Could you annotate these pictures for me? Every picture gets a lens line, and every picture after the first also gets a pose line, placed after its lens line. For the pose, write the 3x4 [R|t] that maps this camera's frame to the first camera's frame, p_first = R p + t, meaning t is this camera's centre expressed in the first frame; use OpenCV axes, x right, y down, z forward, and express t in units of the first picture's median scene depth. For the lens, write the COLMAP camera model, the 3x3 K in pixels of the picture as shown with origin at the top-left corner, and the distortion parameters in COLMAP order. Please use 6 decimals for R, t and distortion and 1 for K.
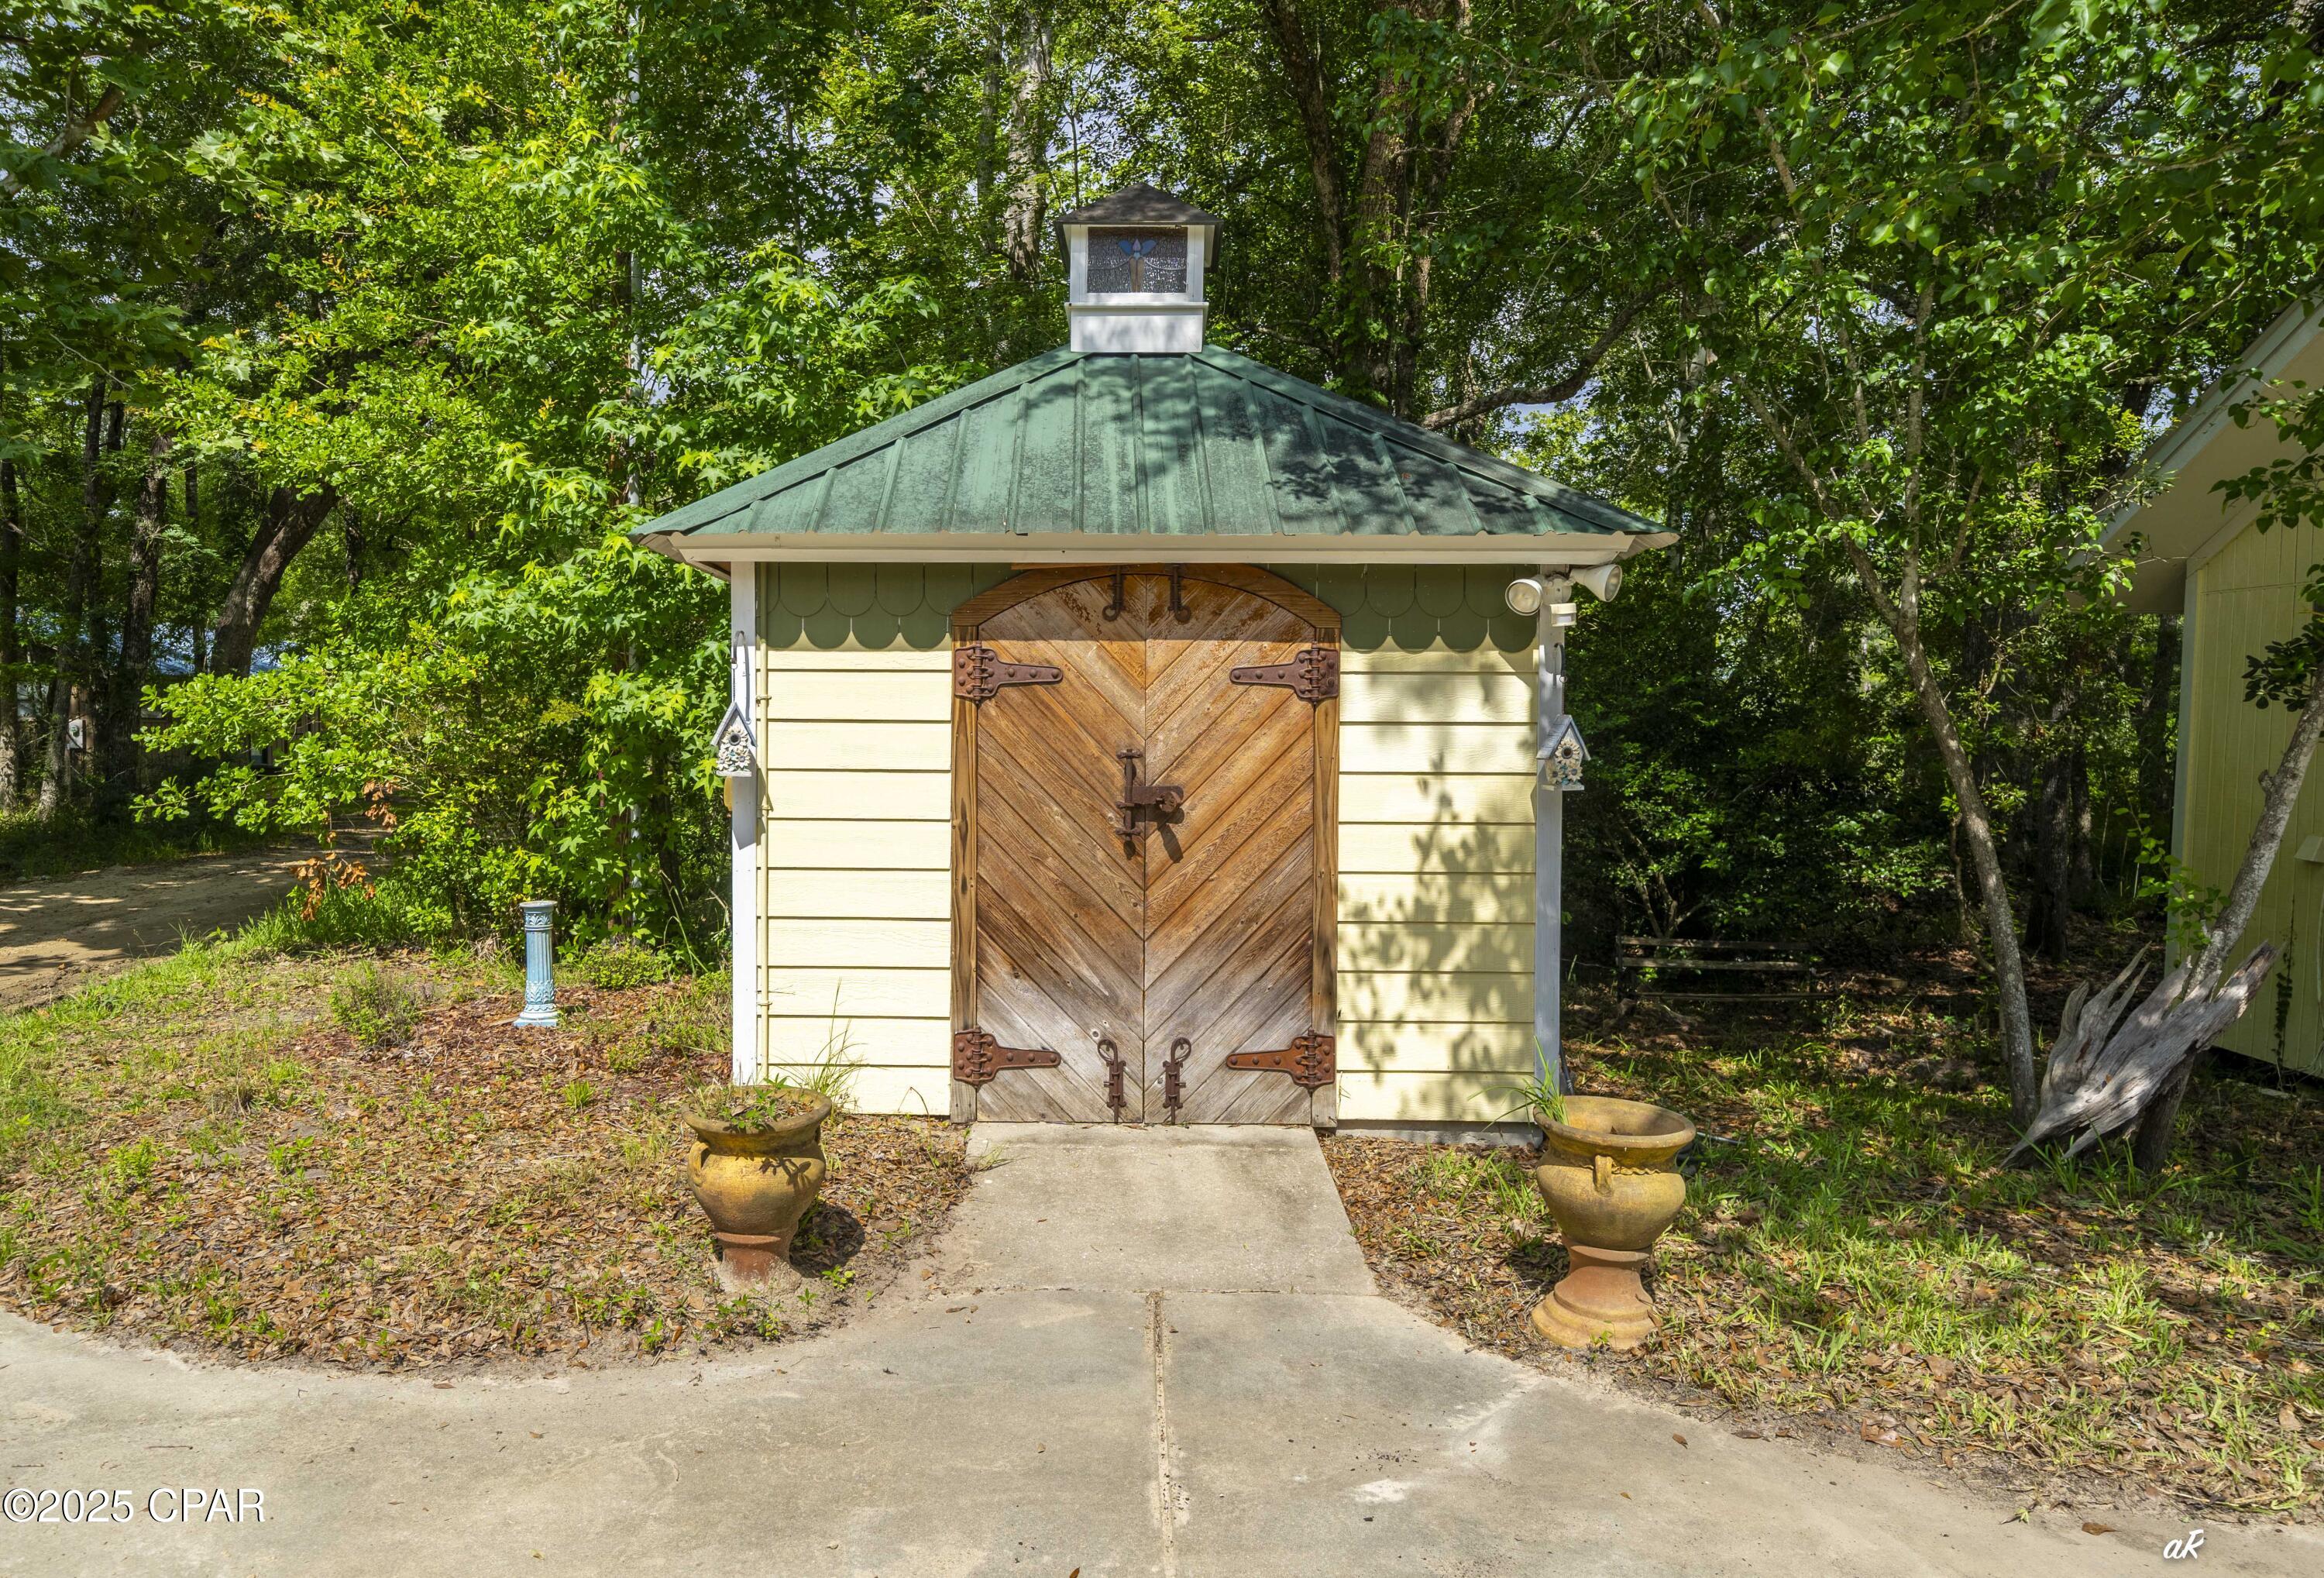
lens RADIAL K [[1529.9, 0, 1162.3], [0, 1529.9, 787.6], [0, 0, 1]] dist [-0.000506, -0.001037]
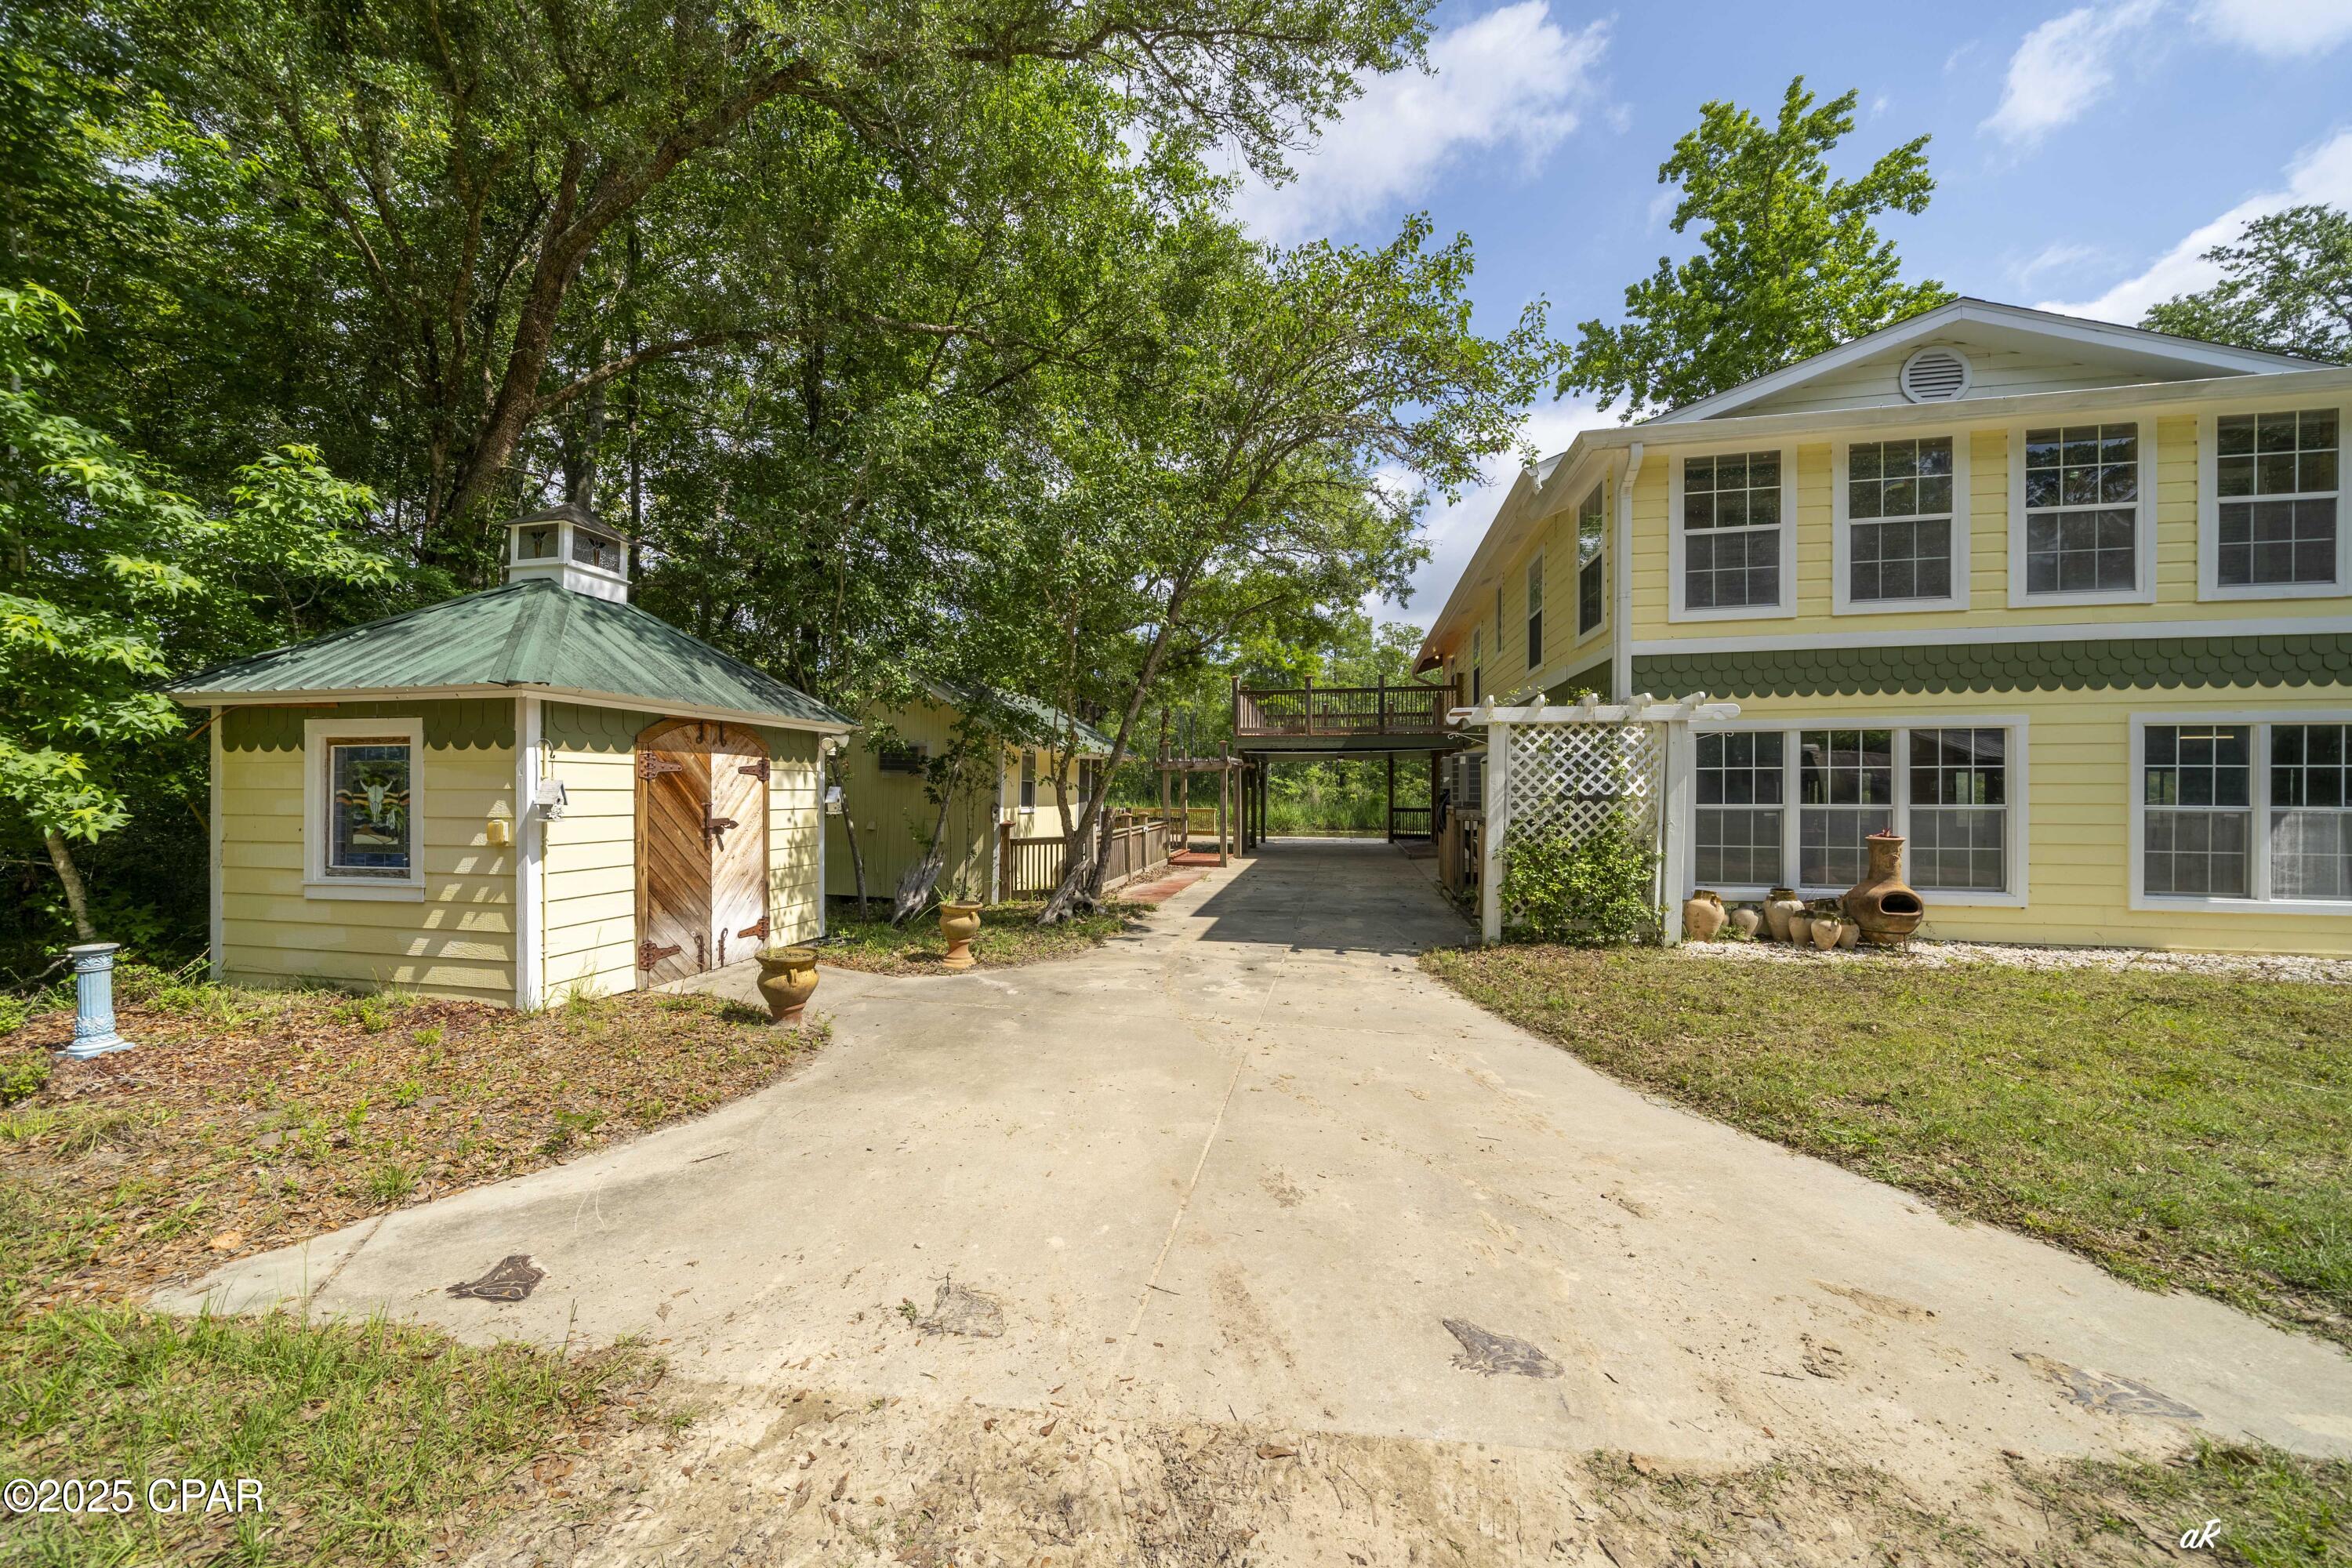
lens RADIAL K [[800.1, 0, 1161.1], [0, 800.1, 789.6], [0, 0, 1]] dist [-0.005331, 0.000282]
pose [[0.188800, -0.003393, 0.982010, -1.030519], [0.024295, 0.999704, -0.001216, -0.025871], [-0.981715, 0.024087, 0.188826, 0.132089]]
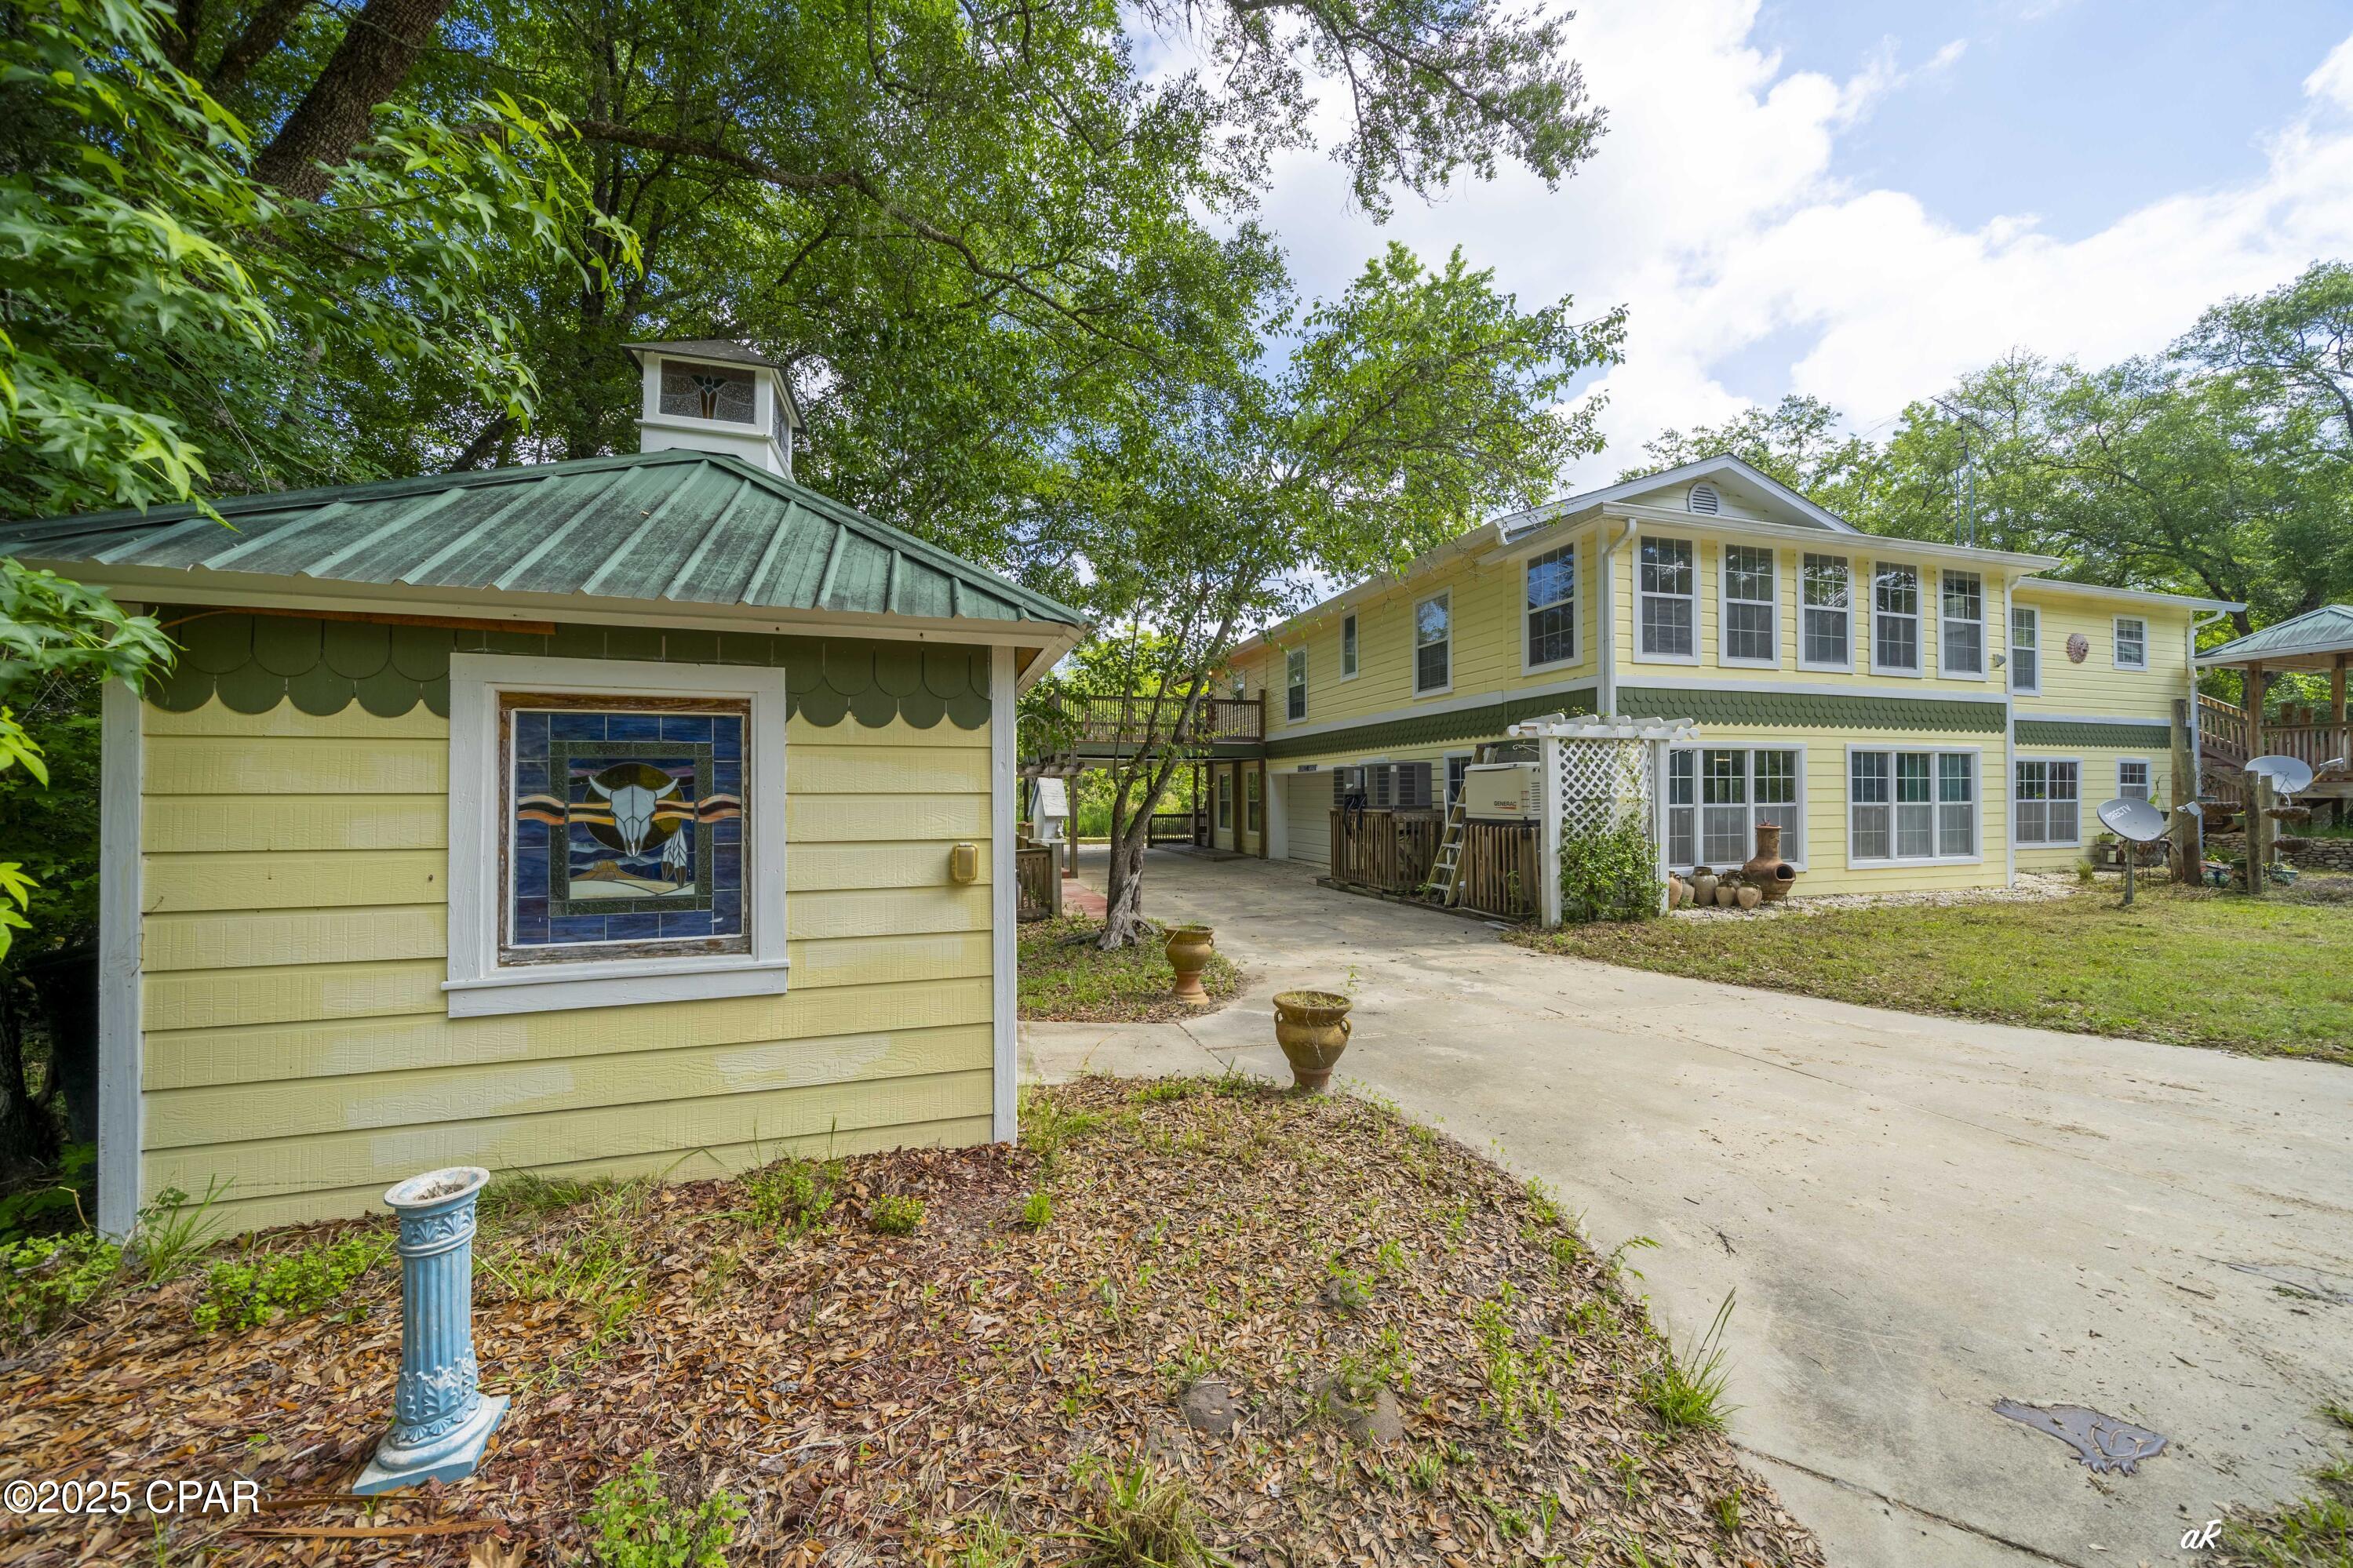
lens RADIAL K [[800.3, 0, 1171.3], [0, 800.3, 792.3], [0, 0, 1]] dist [-0.005331, 0.000282]
pose [[-0.309540, 0.002180, 0.950884, -0.857338], [0.025658, 0.999652, 0.006060, -0.046178], [-0.950540, 0.026274, -0.309489, 1.092755]]
